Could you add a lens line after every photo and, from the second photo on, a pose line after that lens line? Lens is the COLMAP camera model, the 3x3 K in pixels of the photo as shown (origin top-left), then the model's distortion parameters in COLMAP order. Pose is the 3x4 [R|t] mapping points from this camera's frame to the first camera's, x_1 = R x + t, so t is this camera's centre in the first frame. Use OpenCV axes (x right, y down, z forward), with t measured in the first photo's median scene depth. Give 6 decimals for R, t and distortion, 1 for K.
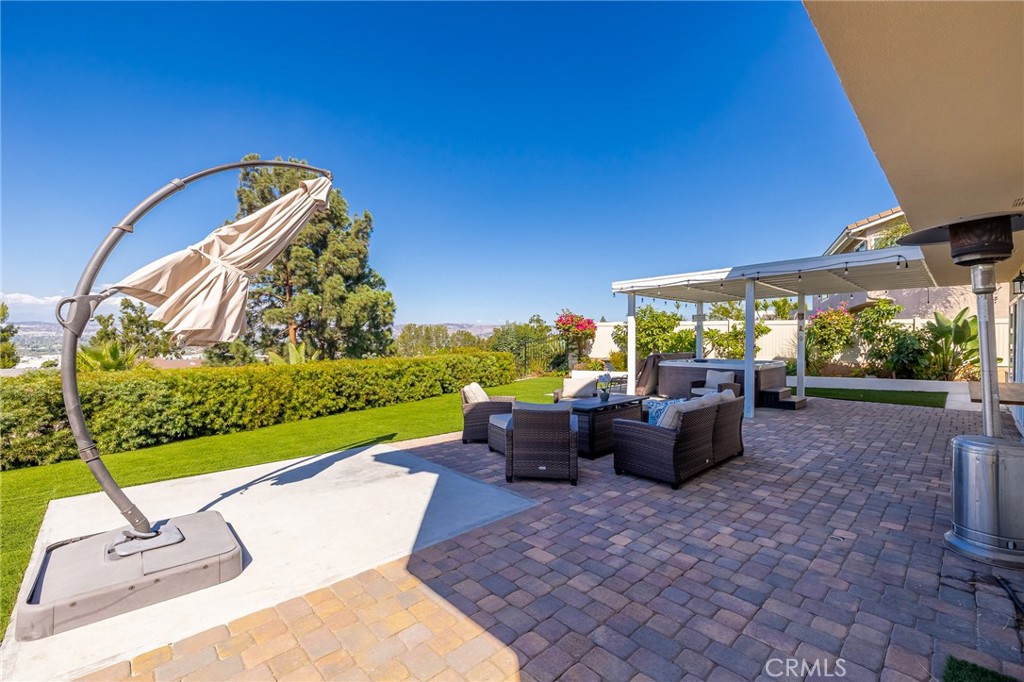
lens RADIAL K [[432.7, 0, 511.4], [0, 432.7, 342.1], [0, 0, 1]] dist [0.000882, -0.000127]
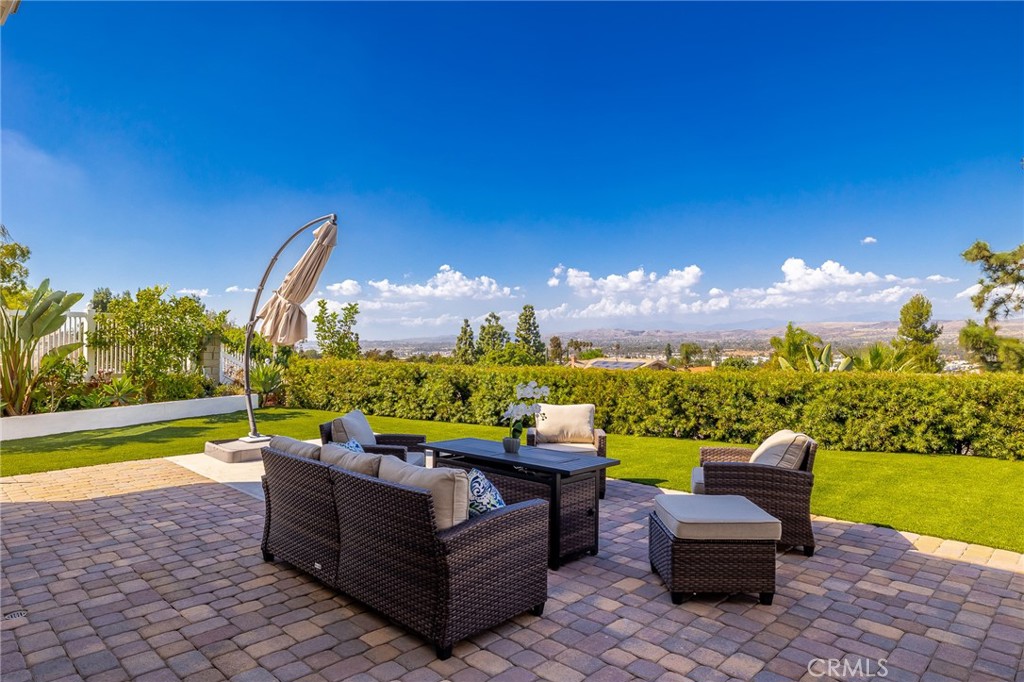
lens RADIAL K [[621.4, 0, 511.7], [0, 621.4, 342.0], [0, 0, 1]] dist [-0.001414, 0.003490]
pose [[0.025953, -0.003069, -0.999658, 1.447024], [0.000104, 0.999995, -0.003067, 0.001163], [0.999663, -0.000024, 0.025953, 1.439372]]
